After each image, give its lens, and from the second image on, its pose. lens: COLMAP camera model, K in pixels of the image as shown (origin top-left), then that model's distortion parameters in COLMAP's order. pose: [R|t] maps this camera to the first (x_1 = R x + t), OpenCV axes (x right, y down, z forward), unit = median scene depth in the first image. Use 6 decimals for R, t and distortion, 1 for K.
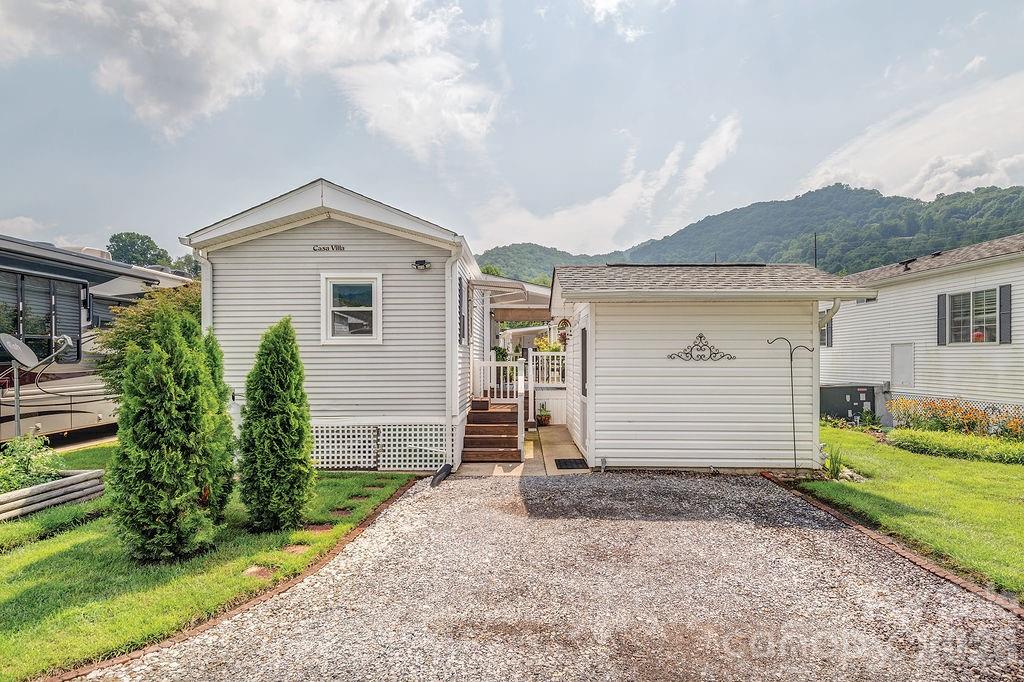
lens RADIAL K [[507.8, 0, 510.3], [0, 507.8, 359.1], [0, 0, 1]] dist [0.000905, 0.000229]
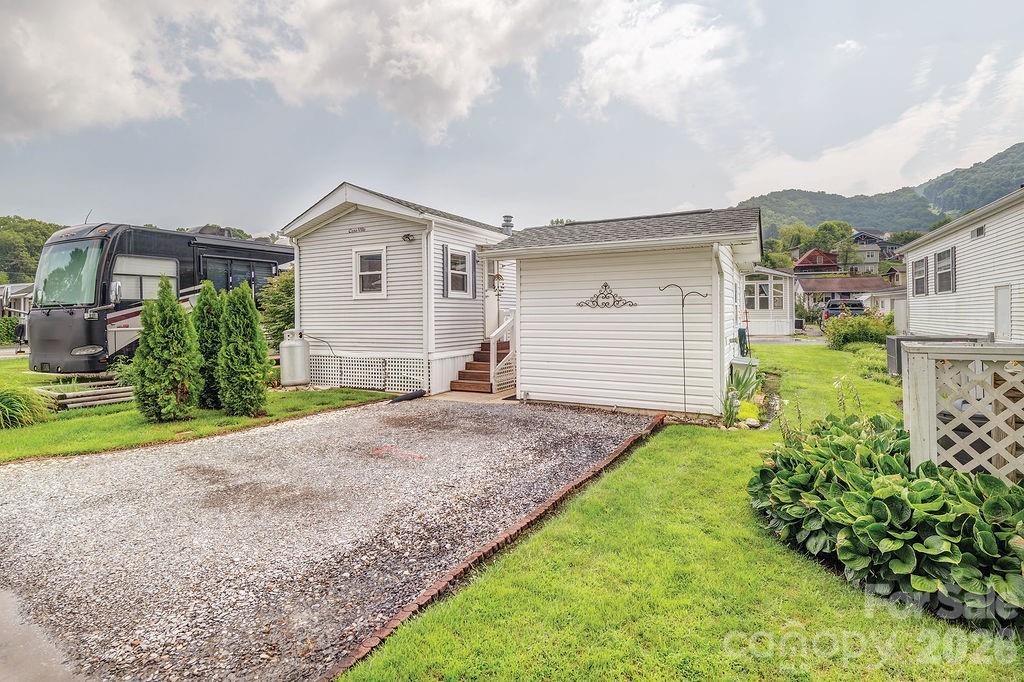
lens RADIAL K [[493.9, 0, 513.3], [0, 493.9, 316.1], [0, 0, 1]] dist [-0.000376, -0.000077]
pose [[0.899752, -0.002885, -0.436391, 0.624366], [0.003218, 0.999995, 0.000024, 0.019231], [0.436389, -0.001425, 0.899757, -0.036348]]
